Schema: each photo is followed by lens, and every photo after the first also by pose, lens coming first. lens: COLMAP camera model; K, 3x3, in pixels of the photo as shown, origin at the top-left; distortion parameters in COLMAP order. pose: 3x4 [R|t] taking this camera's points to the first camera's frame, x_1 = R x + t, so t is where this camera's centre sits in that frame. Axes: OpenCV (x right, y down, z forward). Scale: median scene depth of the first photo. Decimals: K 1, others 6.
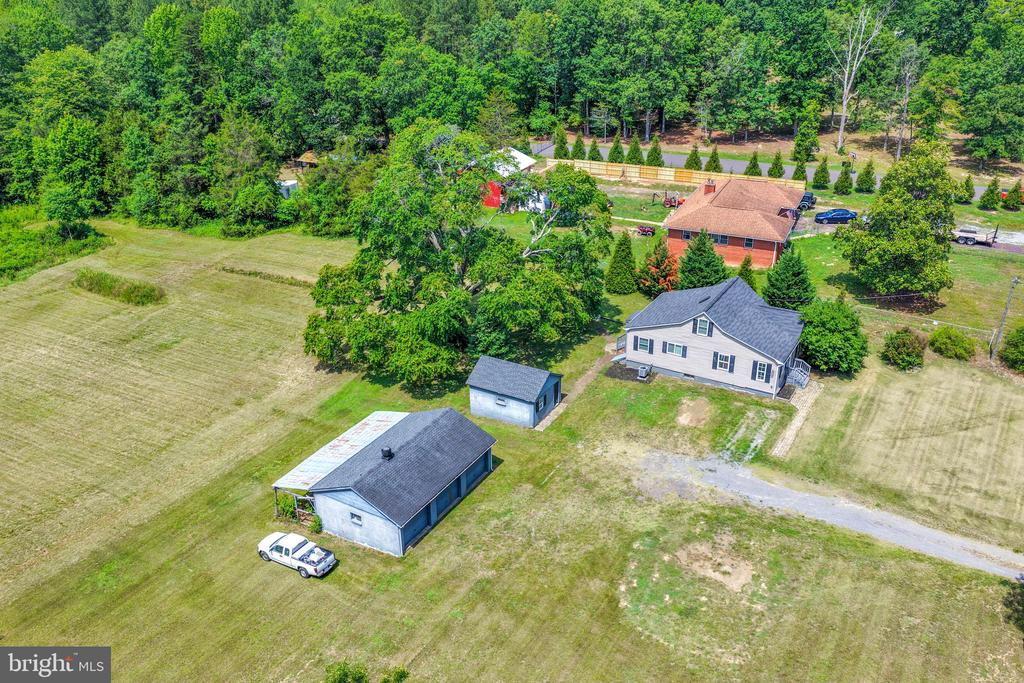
lens RADIAL K [[851.2, 0, 510.4], [0, 851.2, 347.2], [0, 0, 1]] dist [-0.010759, 0.030982]
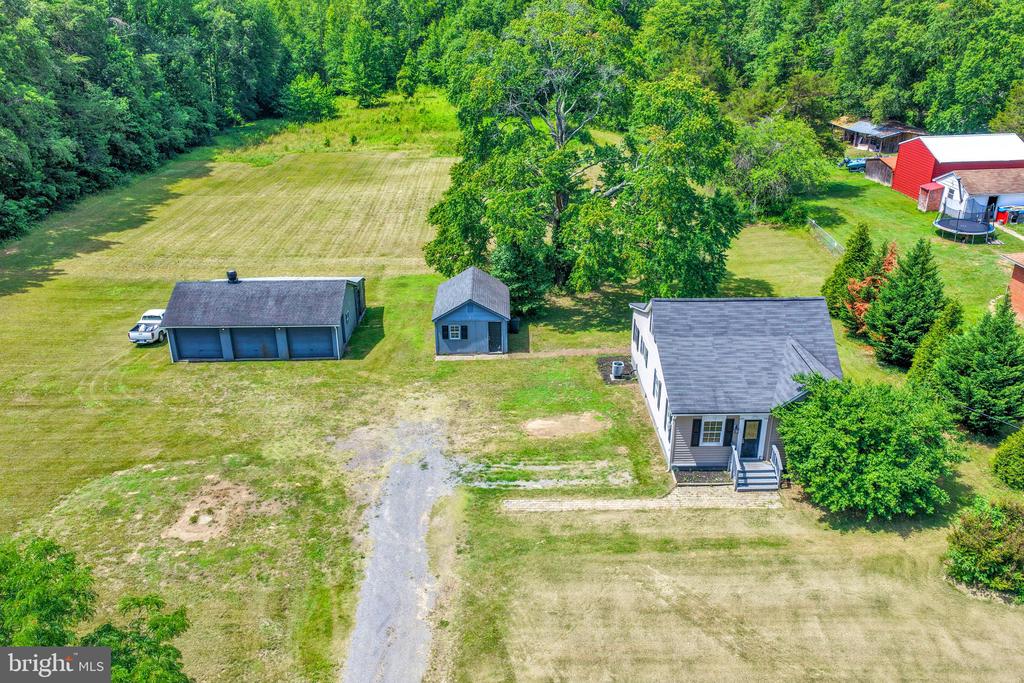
lens RADIAL K [[851.2, 0, 510.4], [0, 851.2, 347.2], [0, 0, 1]] dist [-0.010759, 0.030982]
pose [[0.520545, 0.365108, -0.771834, 0.671176], [-0.375527, 0.909738, 0.177077, -0.081587], [0.766819, 0.197668, 0.610668, 0.525102]]
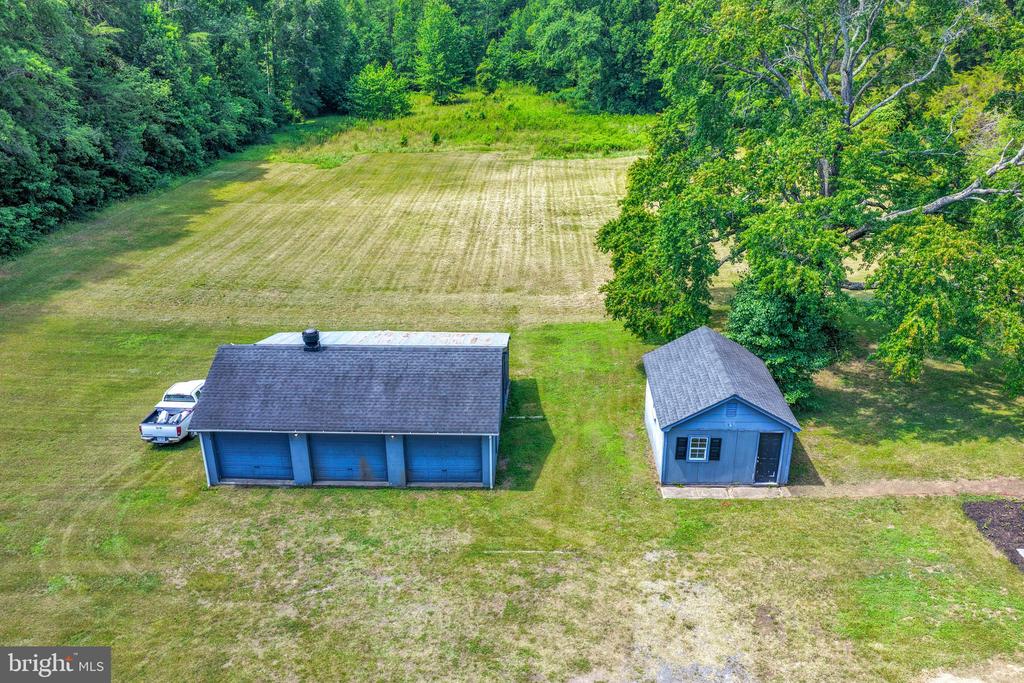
lens RADIAL K [[851.2, 0, 510.4], [0, 851.2, 347.2], [0, 0, 1]] dist [-0.010759, 0.030982]
pose [[0.475084, 0.365650, -0.800372, 0.324494], [-0.385506, 0.904128, 0.184222, -0.028221], [0.790999, 0.221027, 0.570497, 0.618617]]
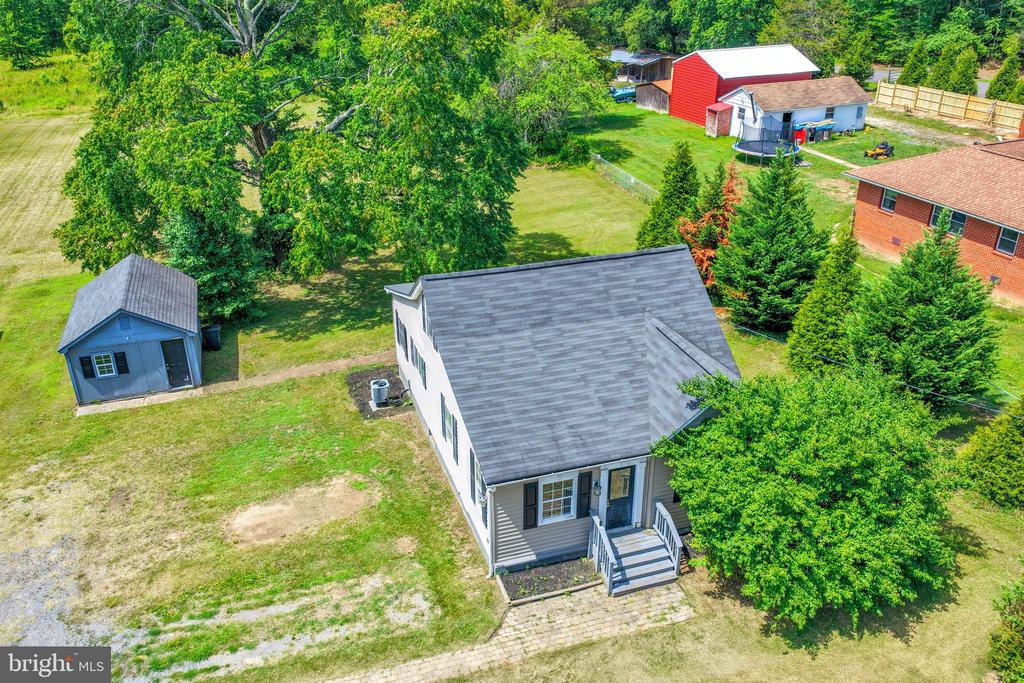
lens RADIAL K [[851.2, 0, 510.4], [0, 851.2, 347.2], [0, 0, 1]] dist [-0.010759, 0.030982]
pose [[0.751758, 0.303853, -0.585263, 0.479203], [-0.295046, 0.948710, 0.113566, -0.066305], [0.589753, 0.087306, 0.802851, 0.713692]]
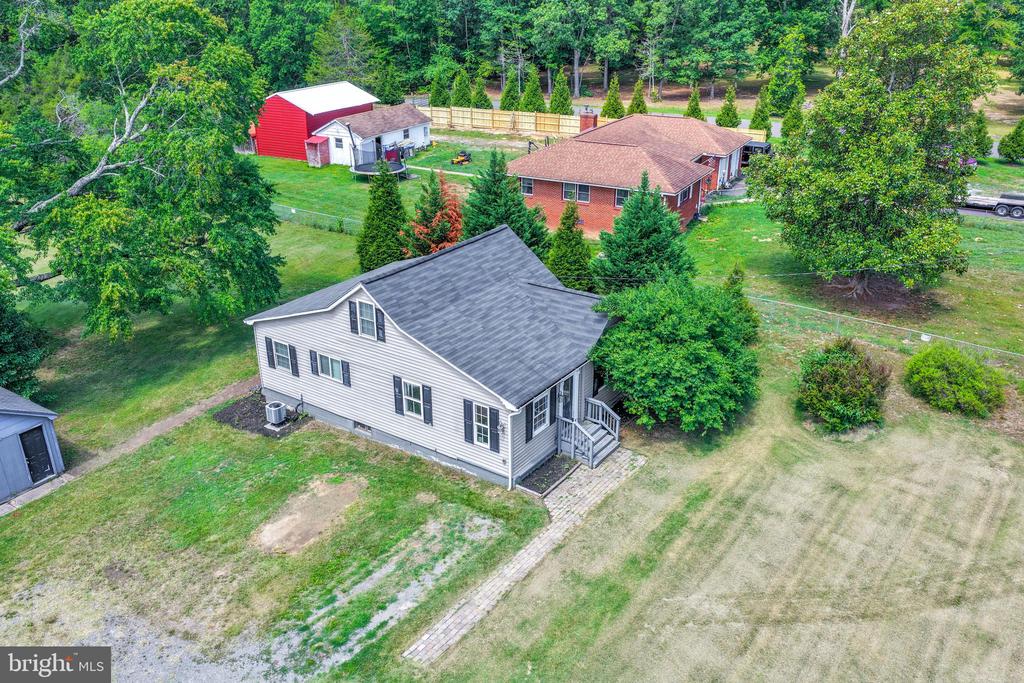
lens RADIAL K [[851.2, 0, 510.4], [0, 851.2, 347.2], [0, 0, 1]] dist [-0.010759, 0.030982]
pose [[0.997190, 0.036723, -0.065300, 0.330165], [-0.038938, 0.998698, -0.032968, 0.002684], [0.064004, 0.035418, 0.997321, 0.557447]]
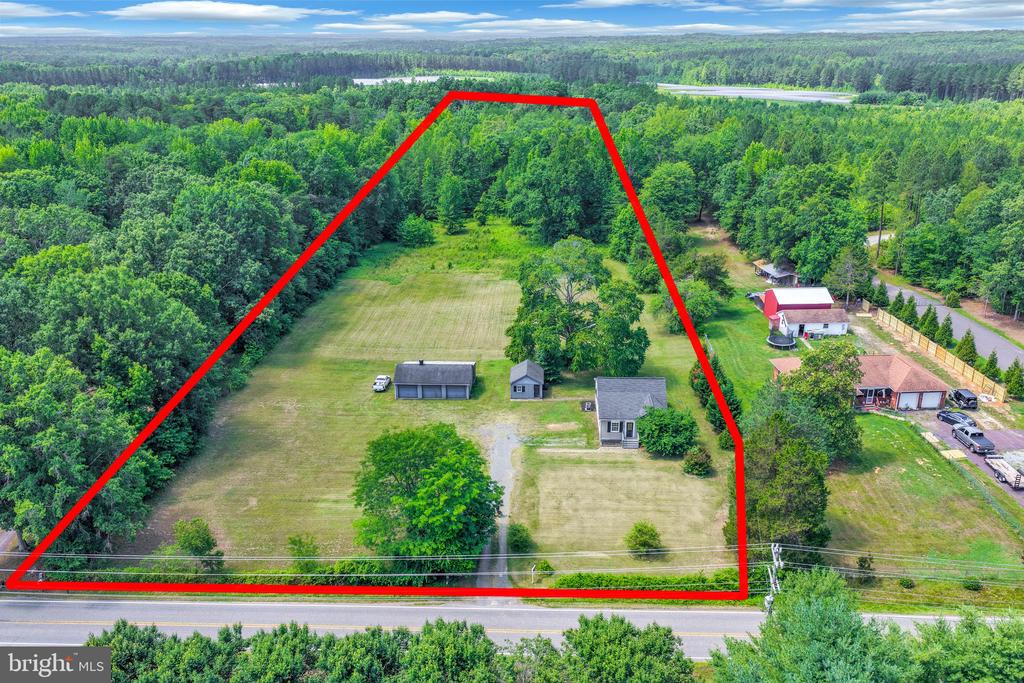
lens RADIAL K [[851.2, 0, 510.4], [0, 851.2, 347.2], [0, 0, 1]] dist [-0.010759, 0.030982]
pose [[0.469130, 0.316940, -0.824297, 1.475975], [-0.387188, 0.912708, 0.130574, -0.242904], [0.793727, 0.257902, 0.550894, -0.063282]]
